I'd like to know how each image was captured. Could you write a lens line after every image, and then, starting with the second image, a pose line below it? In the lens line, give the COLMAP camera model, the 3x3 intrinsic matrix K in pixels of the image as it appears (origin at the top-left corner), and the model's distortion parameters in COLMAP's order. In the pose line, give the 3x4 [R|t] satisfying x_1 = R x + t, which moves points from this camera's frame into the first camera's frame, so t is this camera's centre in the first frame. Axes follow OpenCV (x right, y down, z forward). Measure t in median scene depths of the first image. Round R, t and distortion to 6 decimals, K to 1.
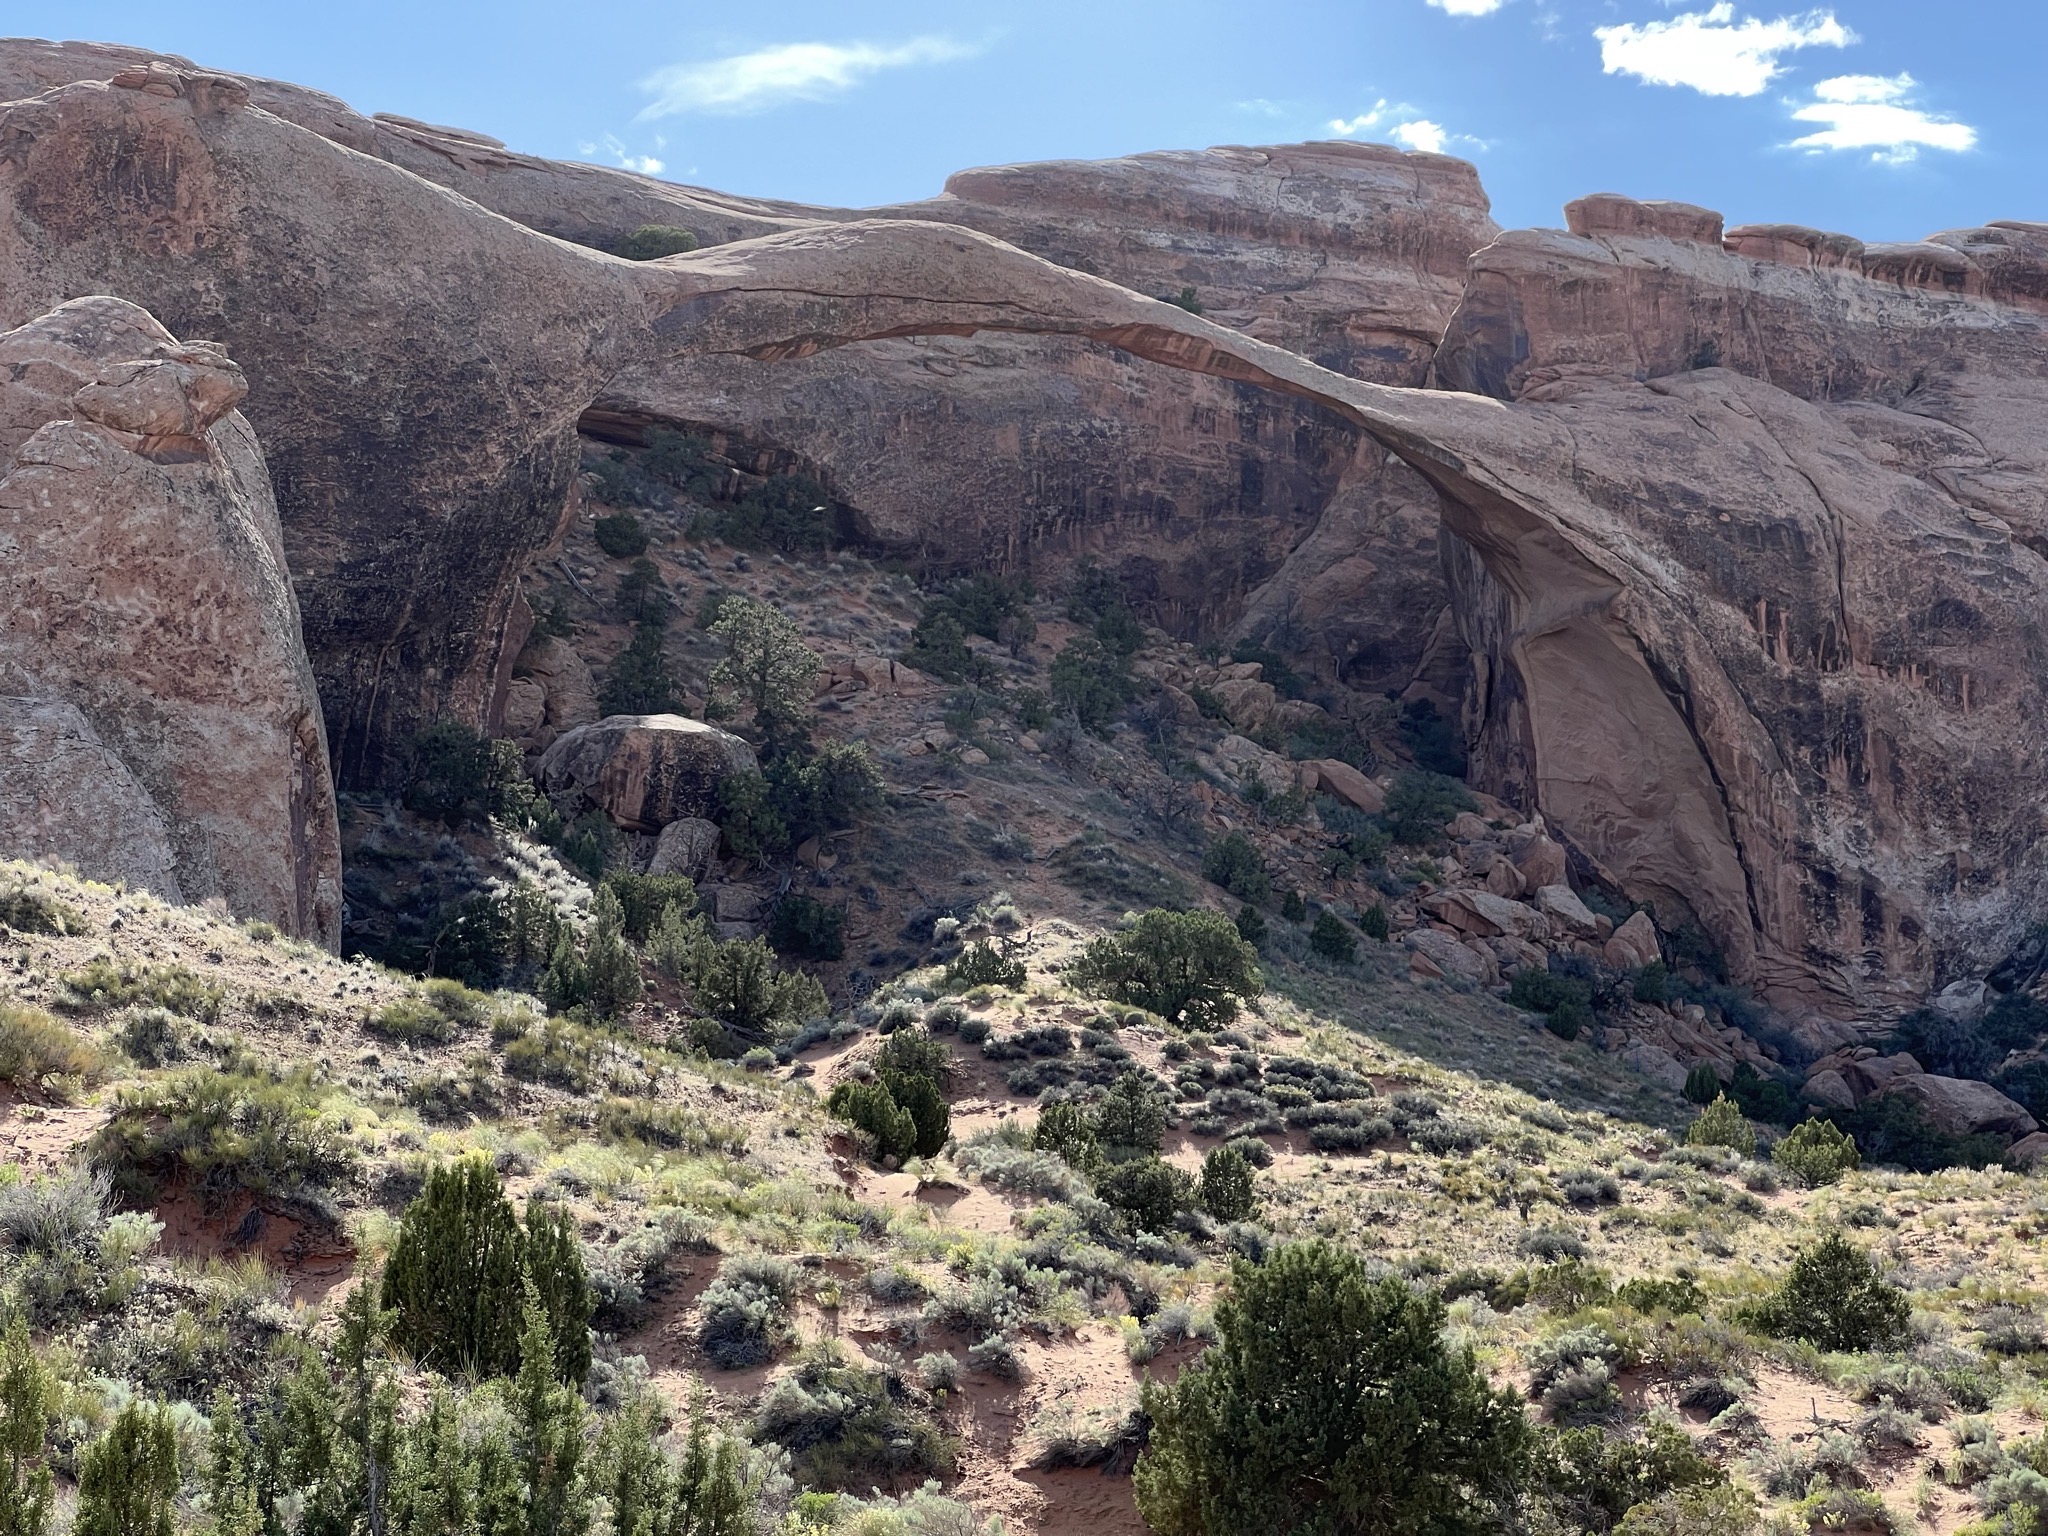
lens RADIAL K [[4640.2, 0, 1062.0], [0, 4640.2, 776.2], [0, 0, 1]] dist [-0.316589, 7.818645]
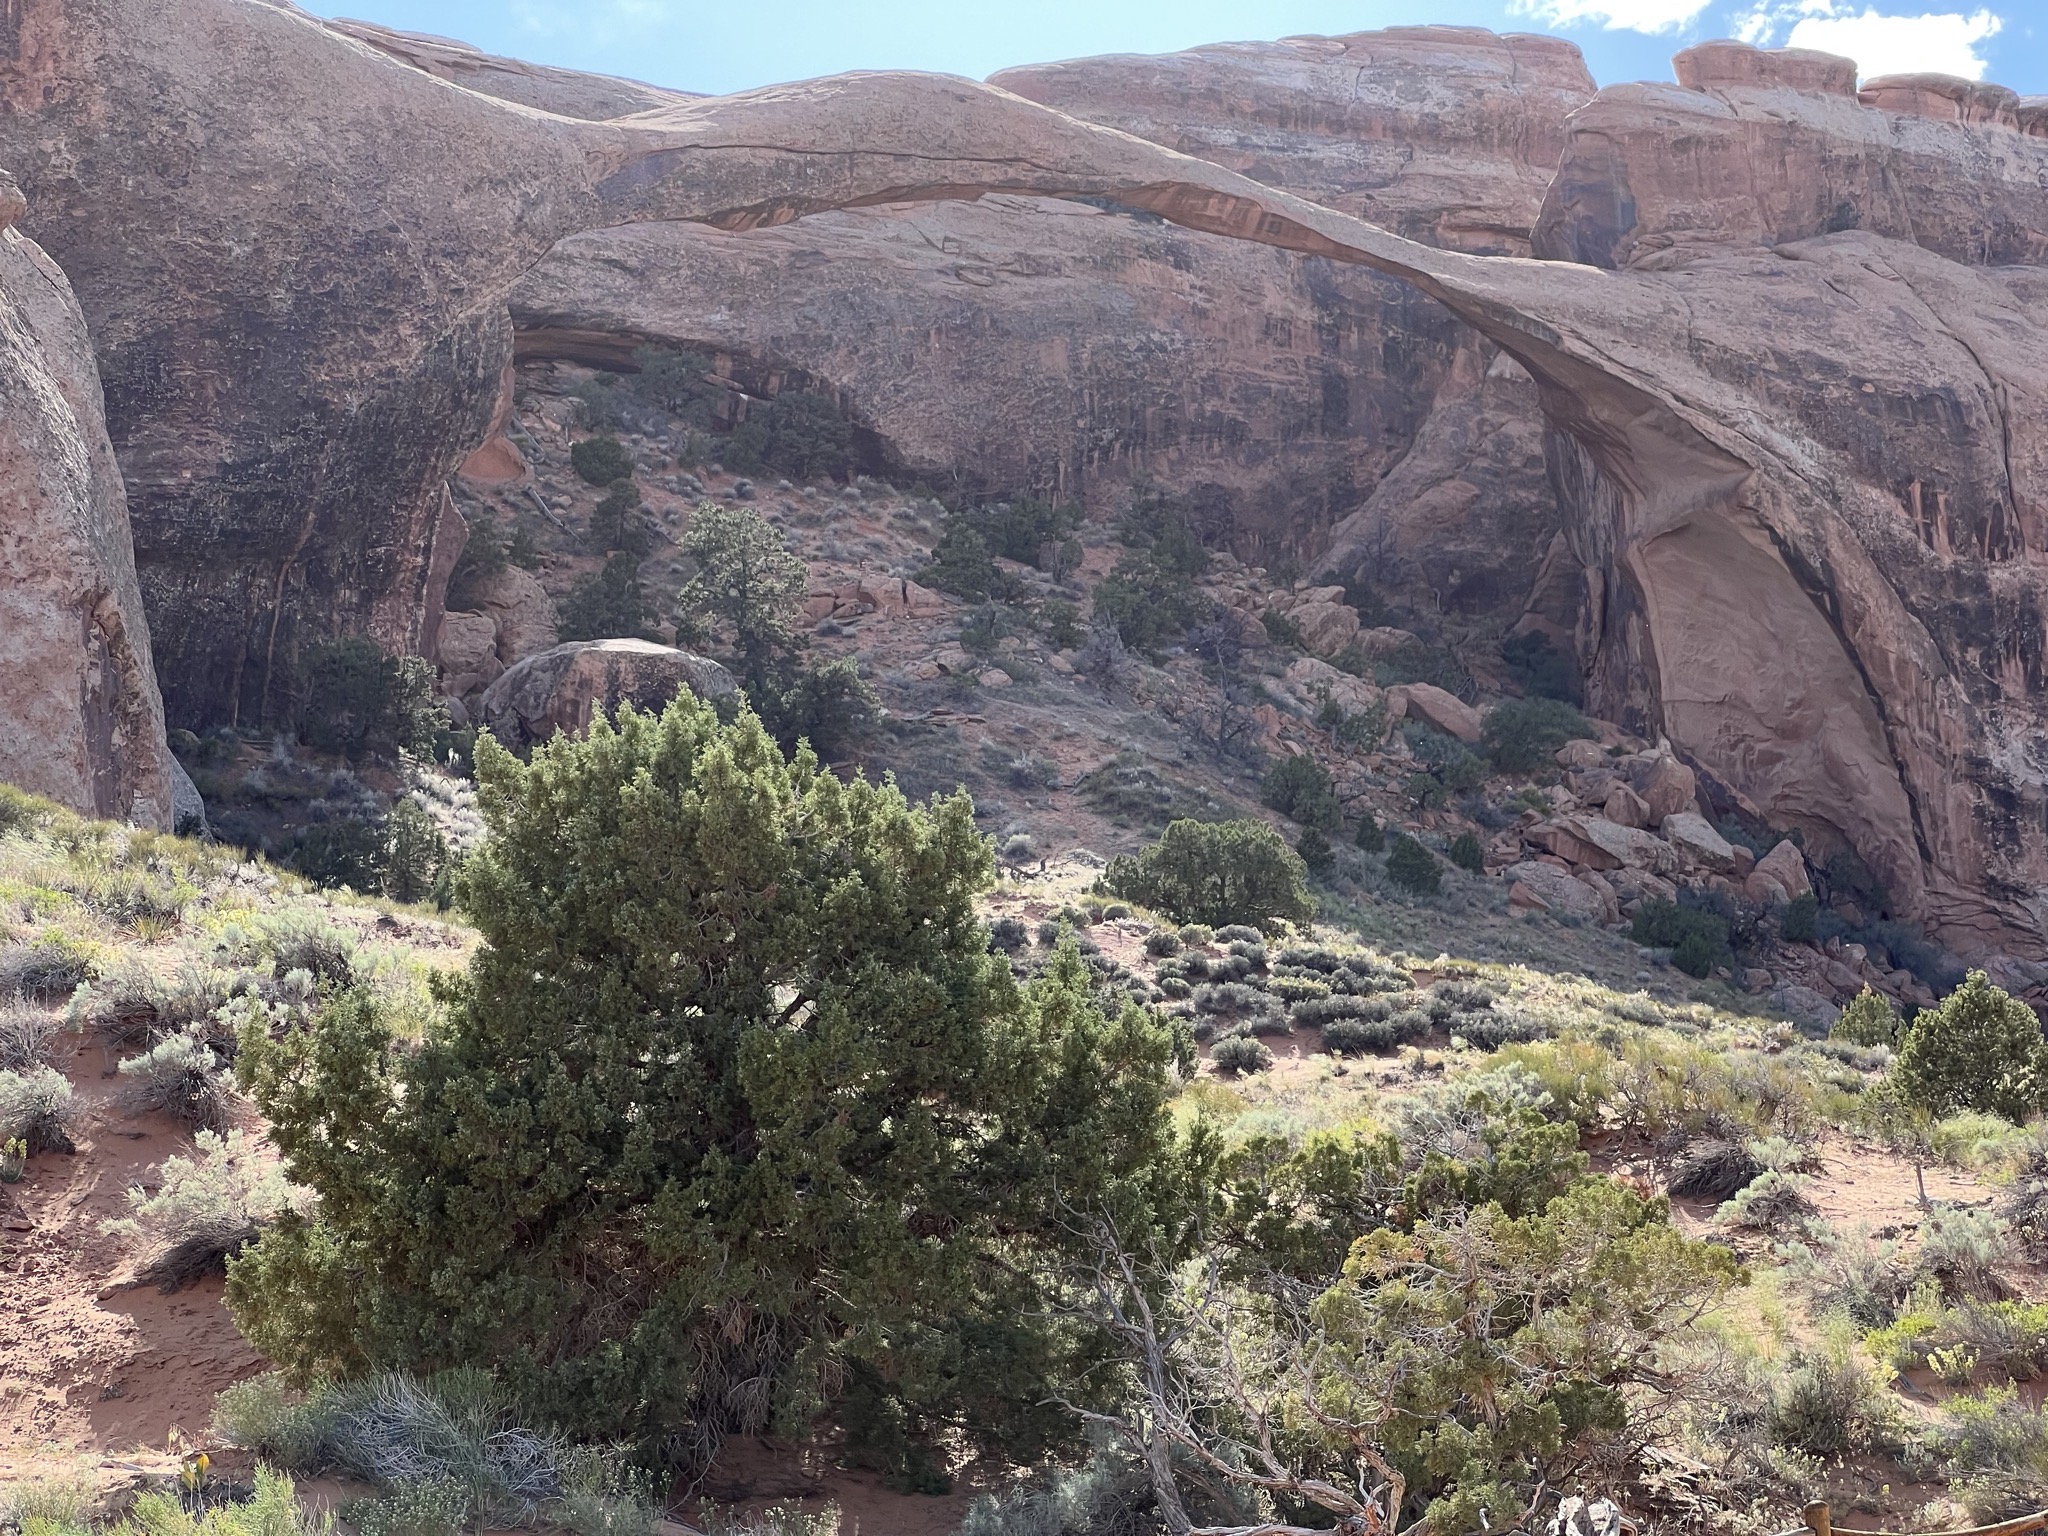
lens RADIAL K [[4619.4, 0, 1024.0], [0, 4619.4, 768.0], [0, 0, 1]] dist [0.075057, 1.247292]
pose [[0.998111, -0.040049, -0.046586, 0.023394], [0.039239, 0.999065, -0.018176, 0.025425], [0.047271, 0.016314, 0.998749, 0.126229]]
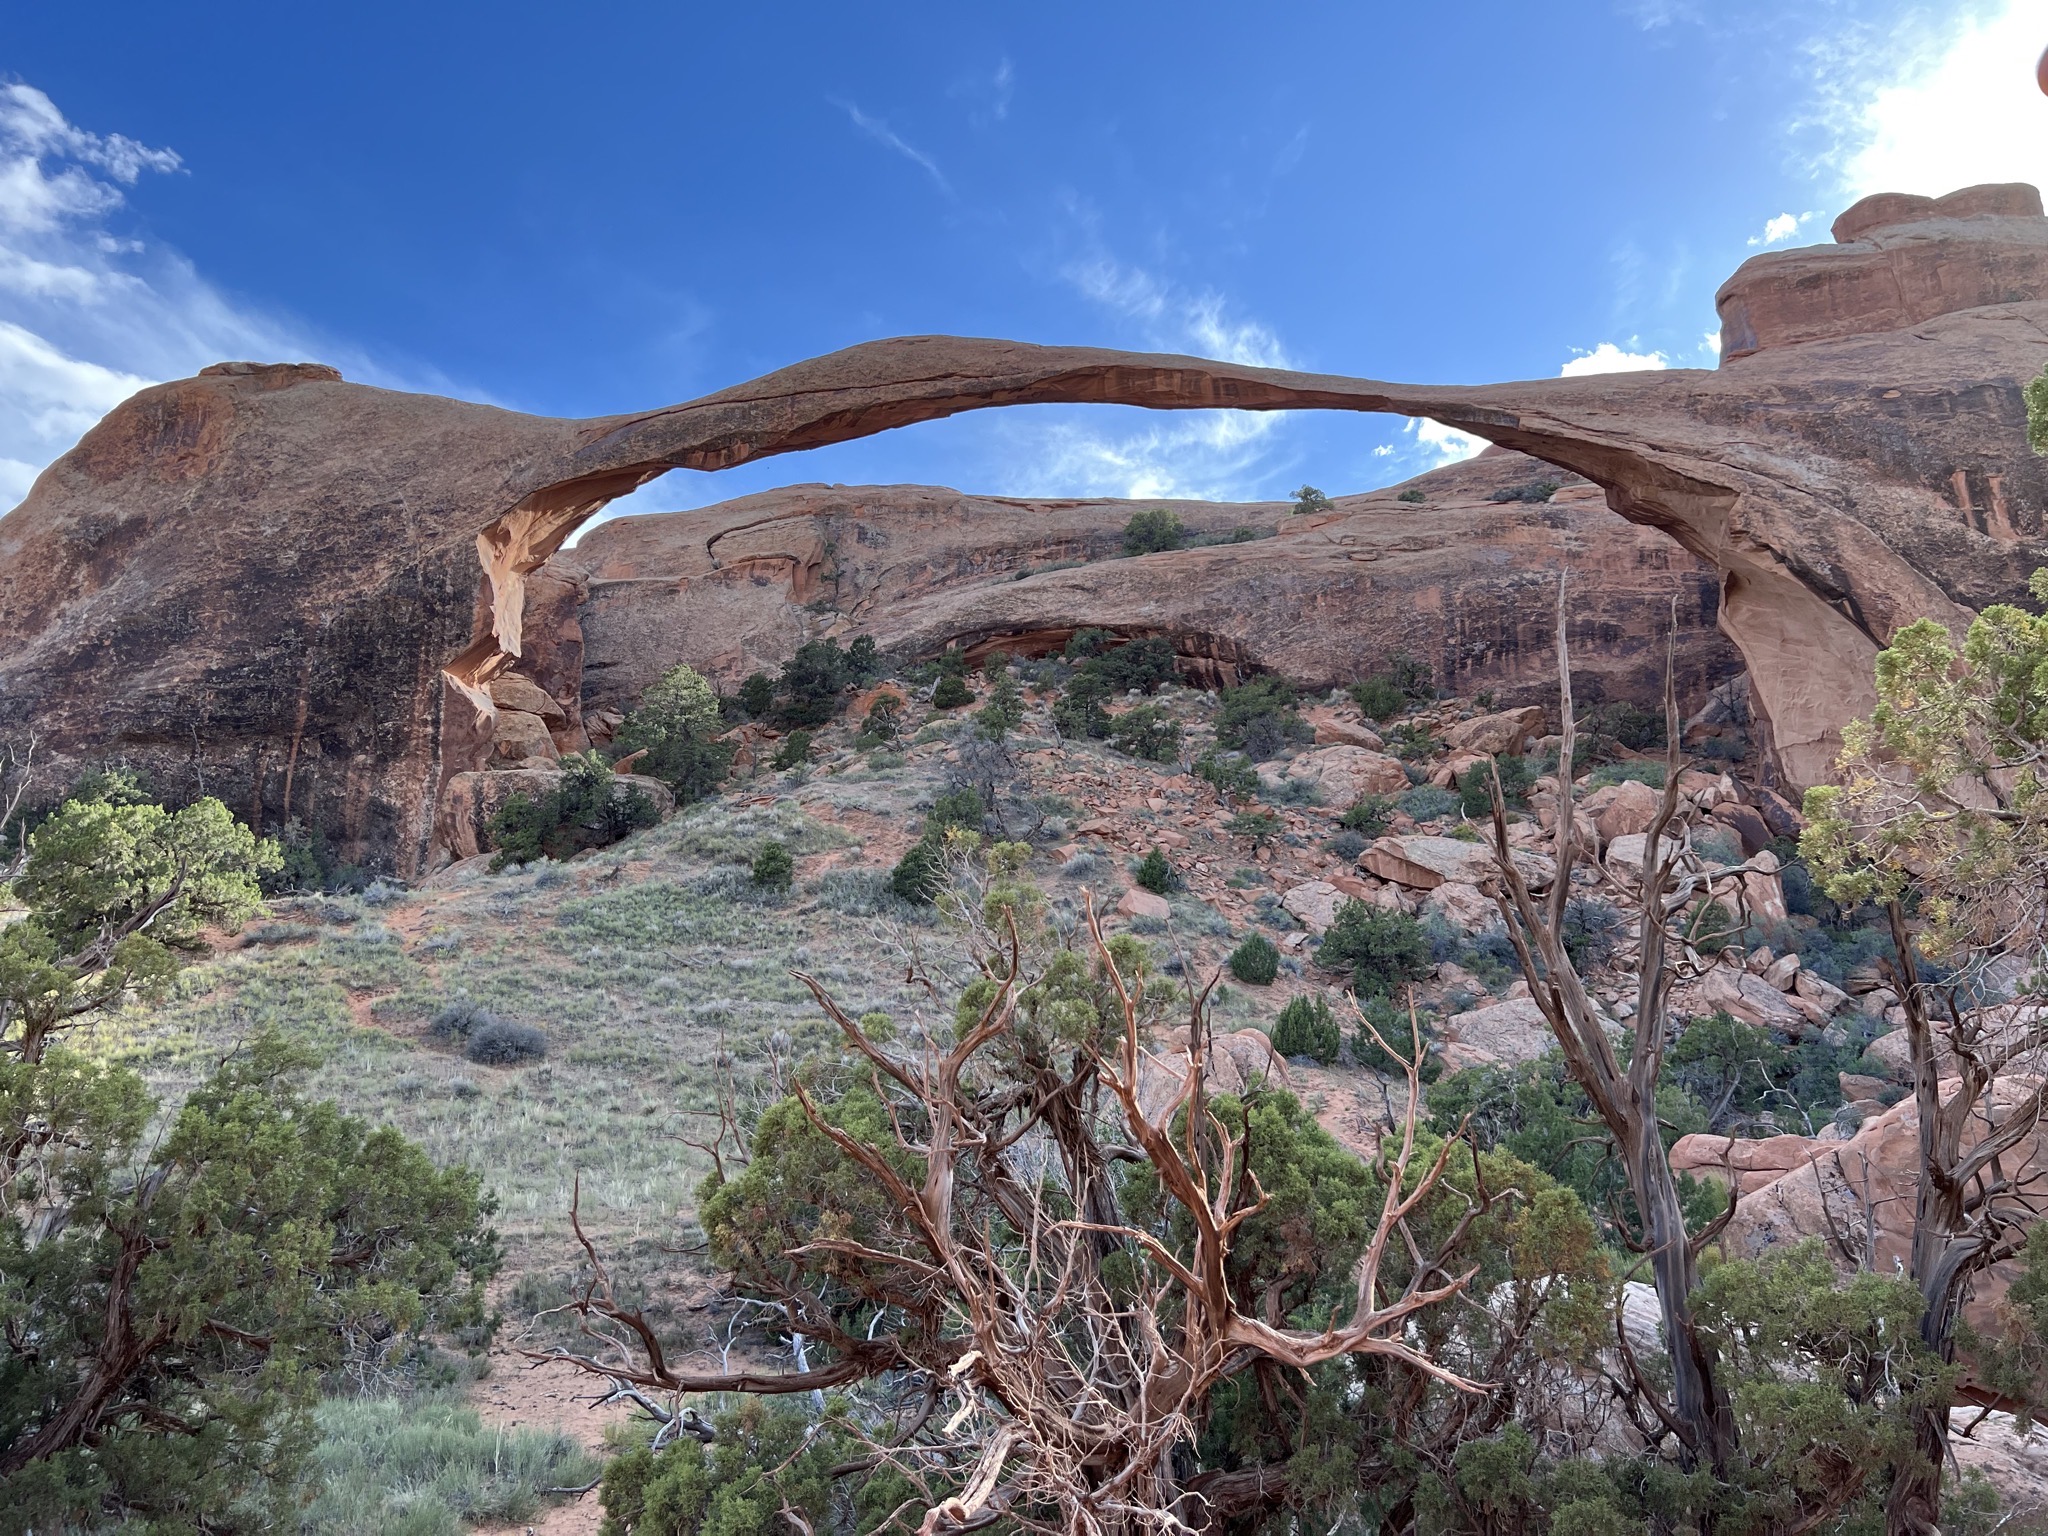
lens RADIAL K [[1570.4, 0, 1024.0], [0, 1570.4, 768.0], [0, 0, 1]] dist [0.043968, -0.048009]
pose [[0.701324, -0.191628, -0.686602, 0.222671], [0.058890, 0.975473, -0.212097, 0.064736], [0.710406, 0.108315, 0.695408, 0.705266]]
